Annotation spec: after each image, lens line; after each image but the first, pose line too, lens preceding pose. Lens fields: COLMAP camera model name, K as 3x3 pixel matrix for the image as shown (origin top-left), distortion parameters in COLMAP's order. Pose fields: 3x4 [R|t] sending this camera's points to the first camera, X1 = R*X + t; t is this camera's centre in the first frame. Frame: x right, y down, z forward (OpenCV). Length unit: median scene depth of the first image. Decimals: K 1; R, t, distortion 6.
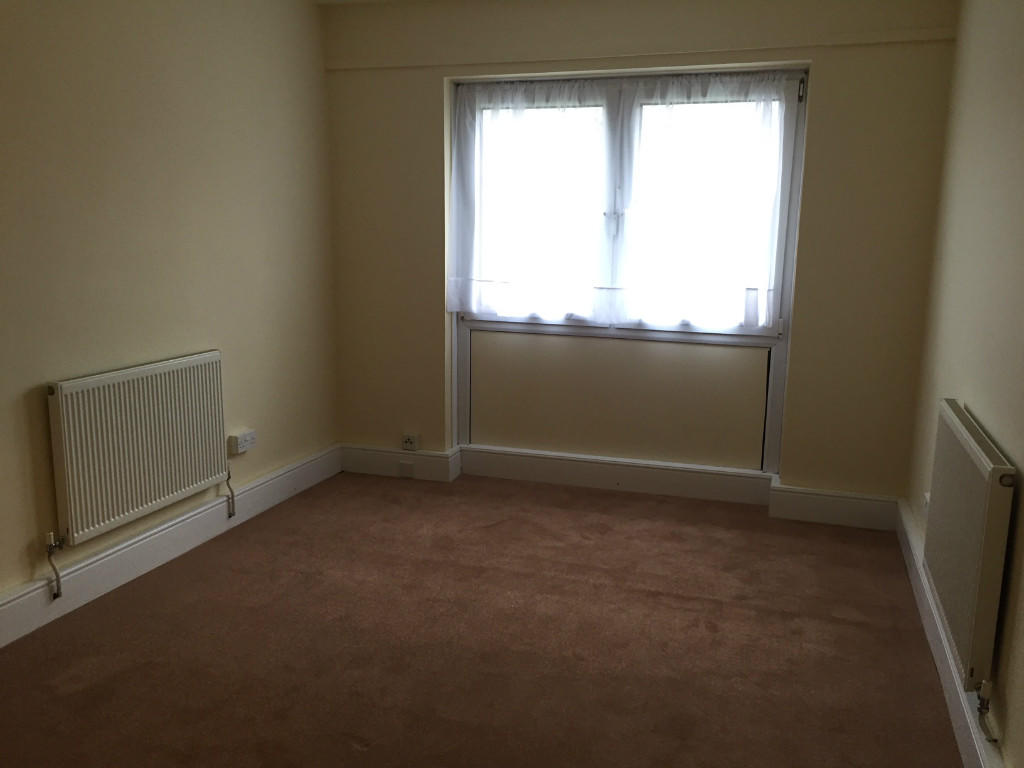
lens RADIAL K [[872.9, 0, 512.0], [0, 872.9, 384.0], [0, 0, 1]] dist [0.078025, -0.096734]
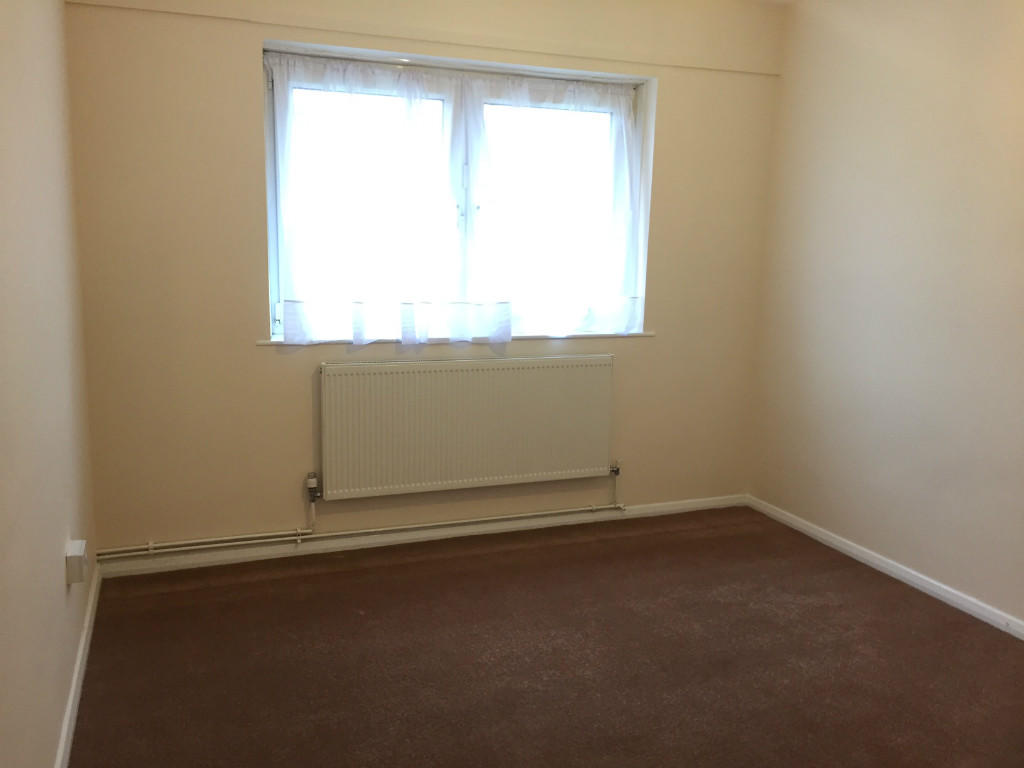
lens RADIAL K [[872.9, 0, 512.0], [0, 872.9, 384.0], [0, 0, 1]] dist [0.078025, -0.096734]
pose [[0.763155, -0.118038, 0.635344, -0.454046], [0.103622, 0.992806, 0.059983, -0.076258], [-0.637854, 0.020059, 0.769896, 0.274882]]
